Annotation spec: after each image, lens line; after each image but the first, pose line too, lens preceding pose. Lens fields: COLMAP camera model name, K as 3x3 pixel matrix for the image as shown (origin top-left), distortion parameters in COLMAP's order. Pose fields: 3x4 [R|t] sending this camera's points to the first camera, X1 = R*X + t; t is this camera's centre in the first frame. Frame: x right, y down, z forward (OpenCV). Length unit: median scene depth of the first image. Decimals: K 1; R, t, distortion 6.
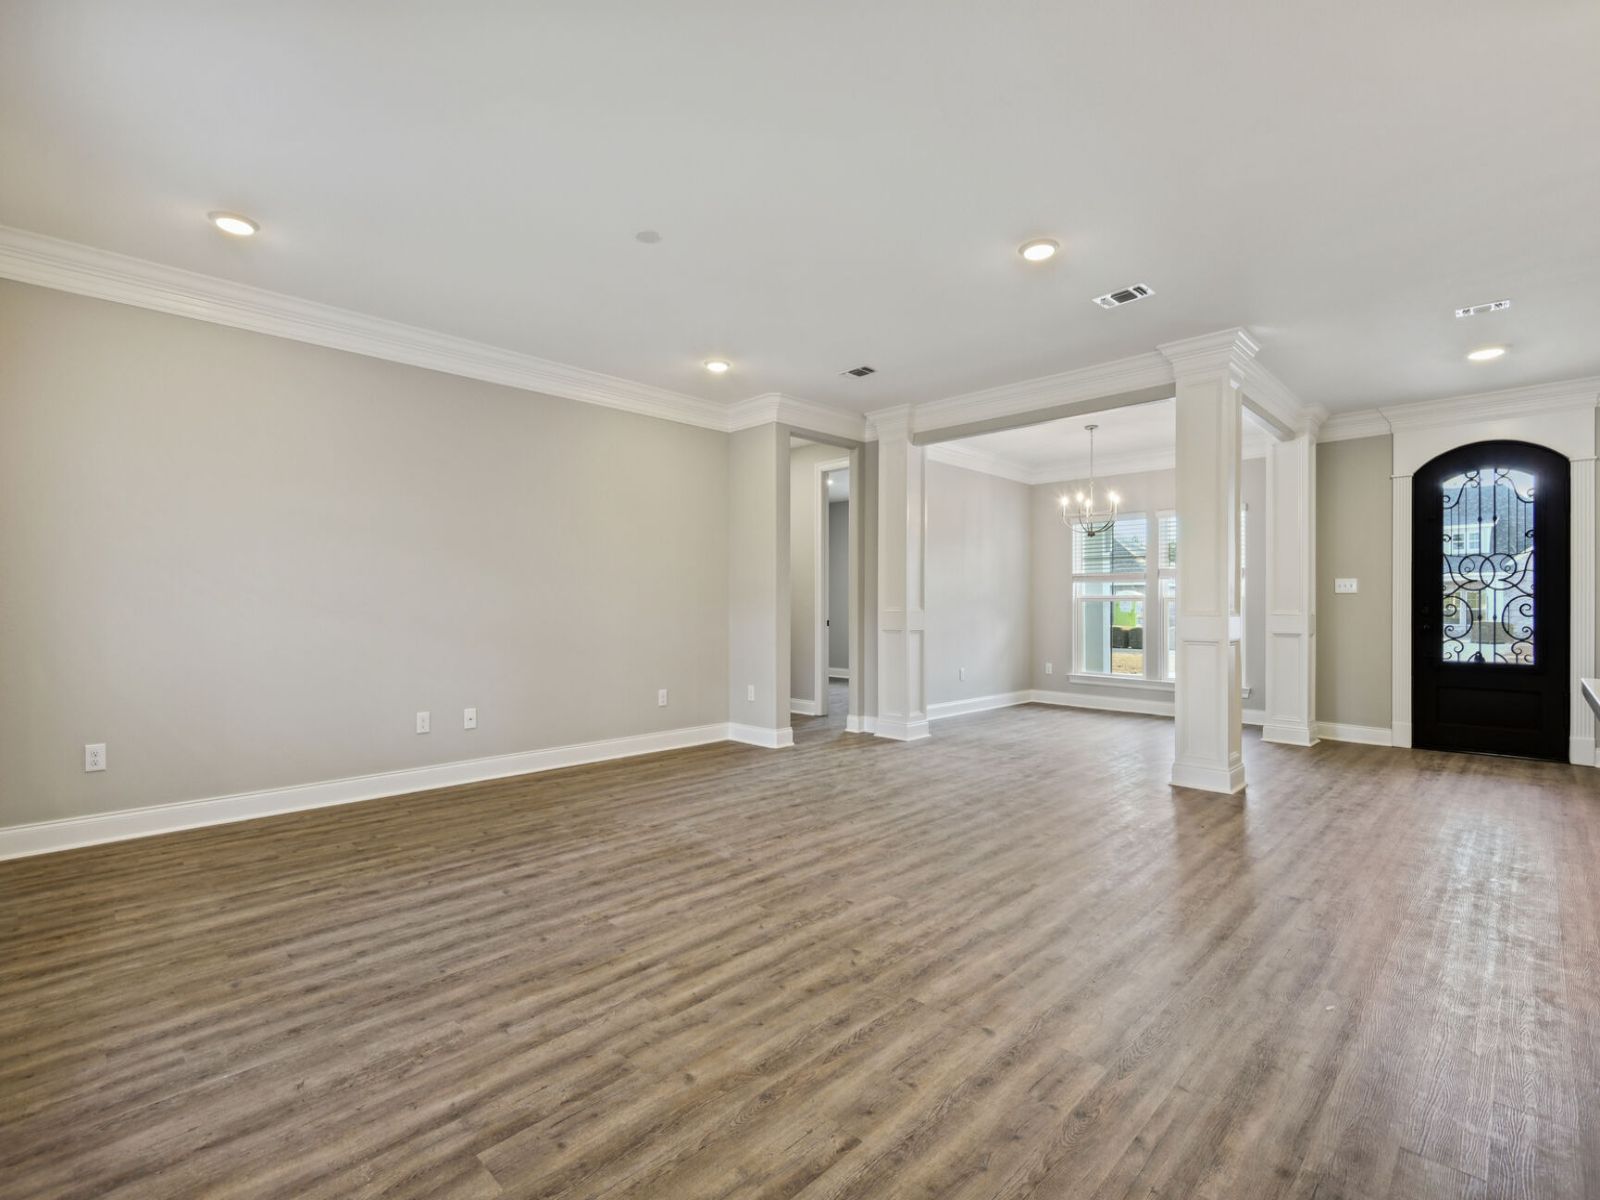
lens RADIAL K [[738.5, 0, 803.2], [0, 738.5, 608.6], [0, 0, 1]] dist [0.003685, -0.001675]
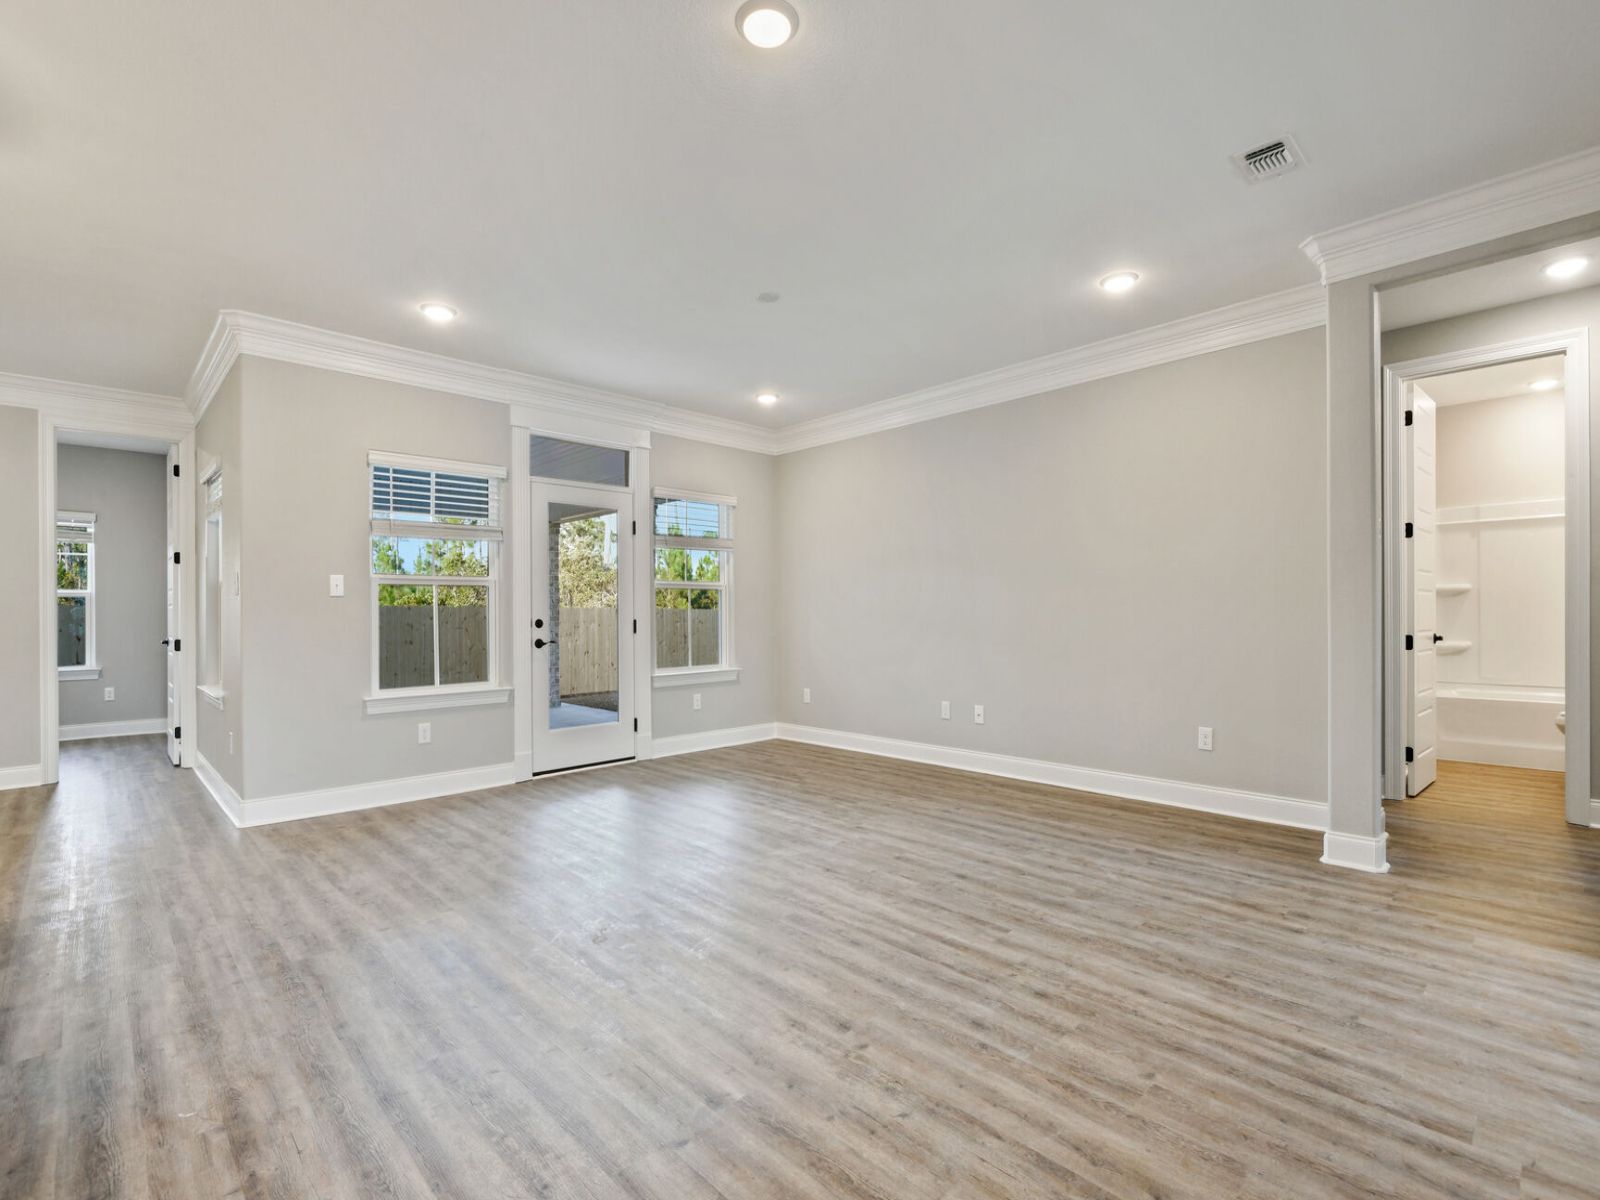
lens RADIAL K [[738.5, 0, 792.7], [0, 738.5, 612.7], [0, 0, 1]] dist [0.003685, -0.001675]
pose [[-0.024822, -0.000625, -0.999692, 0.670899], [0.003538, 0.999993, -0.000713, -0.004725], [0.999686, -0.003554, -0.024819, 0.751006]]
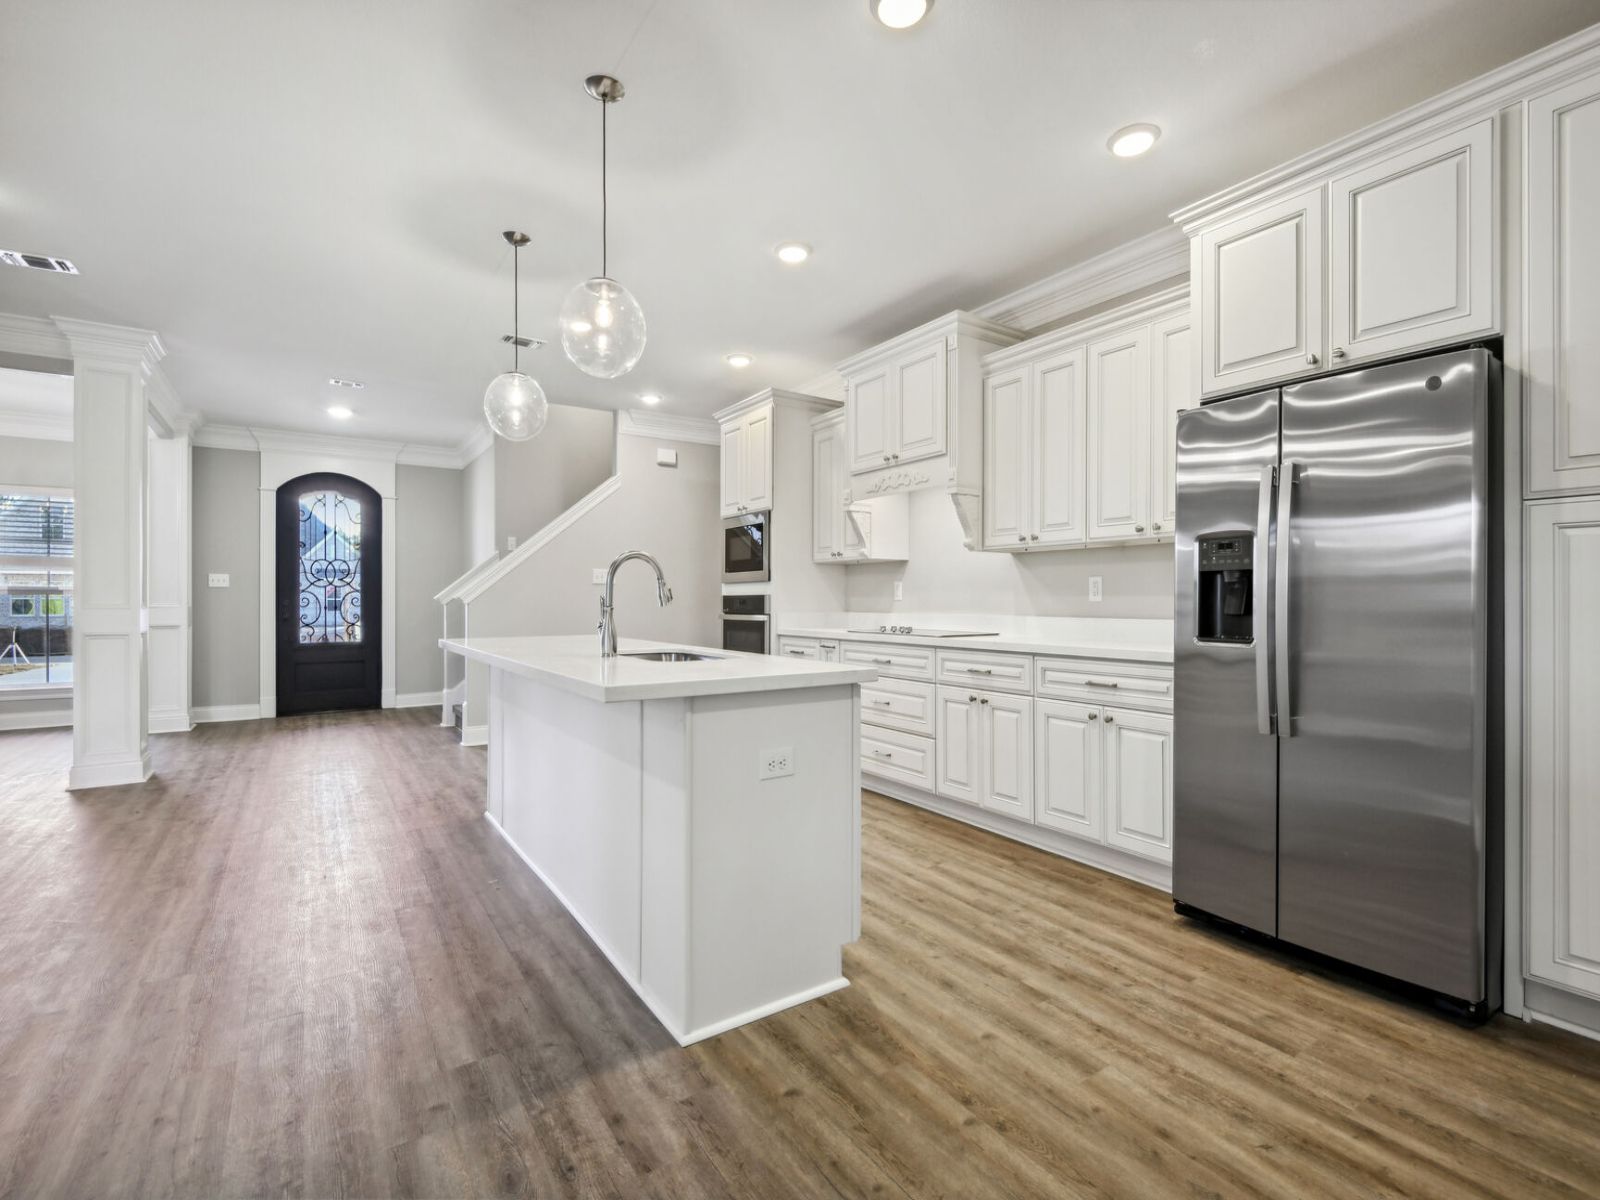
lens RADIAL K [[738.5, 0, 798.3], [0, 738.5, 601.2], [0, 0, 1]] dist [0.003685, -0.001675]
pose [[0.202315, -0.003087, 0.979316, -0.228342], [0.003777, 0.999990, 0.002372, 0.001244], [-0.979313, 0.003219, 0.202324, -0.091408]]
